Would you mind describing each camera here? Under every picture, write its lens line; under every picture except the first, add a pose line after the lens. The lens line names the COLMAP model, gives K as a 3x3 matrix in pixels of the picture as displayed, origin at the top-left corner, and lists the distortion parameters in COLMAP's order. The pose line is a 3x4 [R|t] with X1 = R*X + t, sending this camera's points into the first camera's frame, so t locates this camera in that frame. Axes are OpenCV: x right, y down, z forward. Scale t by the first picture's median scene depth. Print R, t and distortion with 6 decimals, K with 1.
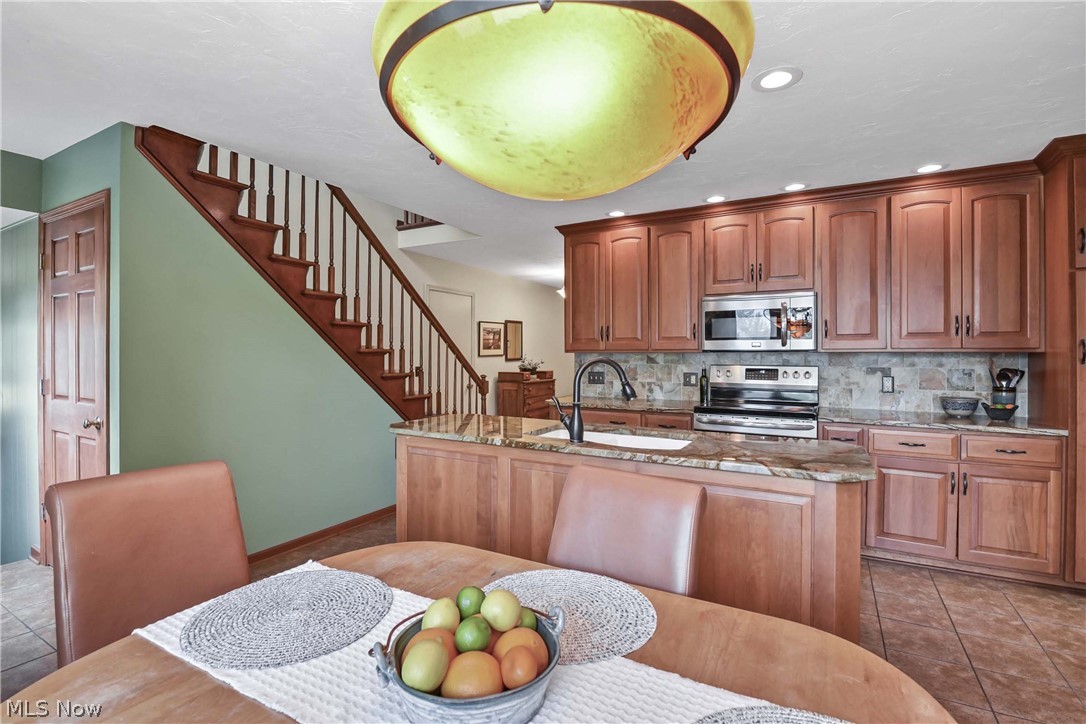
lens RADIAL K [[500.2, 0, 545.5], [0, 500.2, 353.4], [0, 0, 1]] dist [-0.018717, -0.000224]
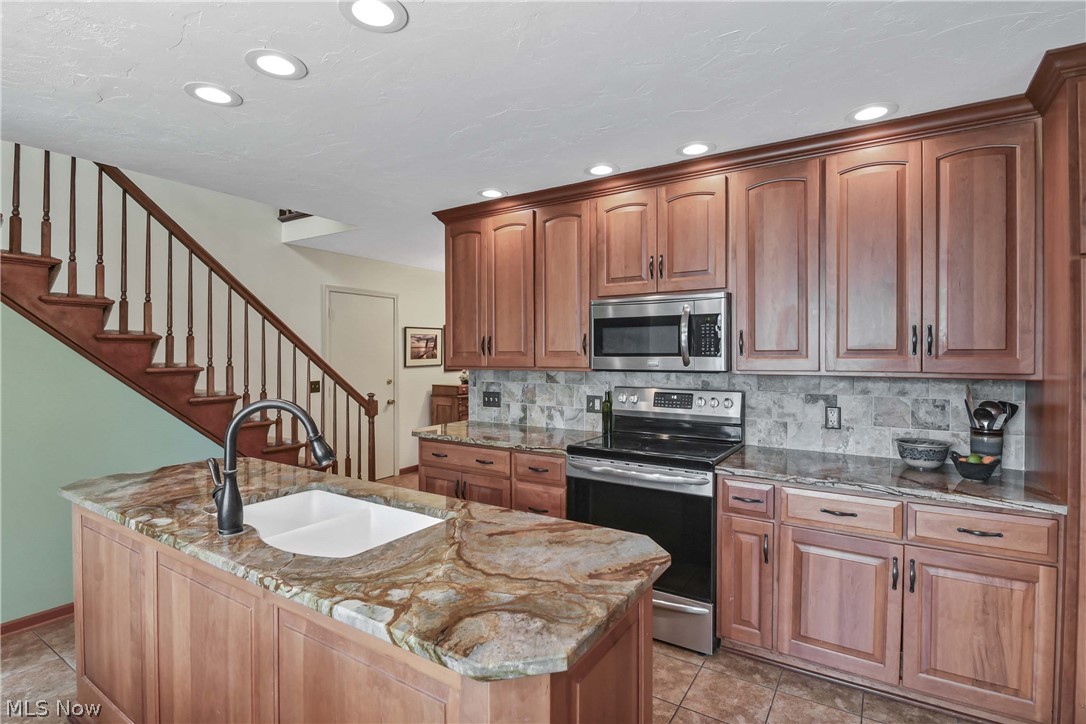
lens RADIAL K [[514.0, 0, 554.8], [0, 514.0, 357.7], [0, 0, 1]] dist [-0.011037, -0.001461]
pose [[0.998882, 0.000958, -0.047261, 0.333681], [-0.000646, 0.999978, 0.006627, -0.033133], [0.047267, -0.006589, 0.998861, 0.236976]]
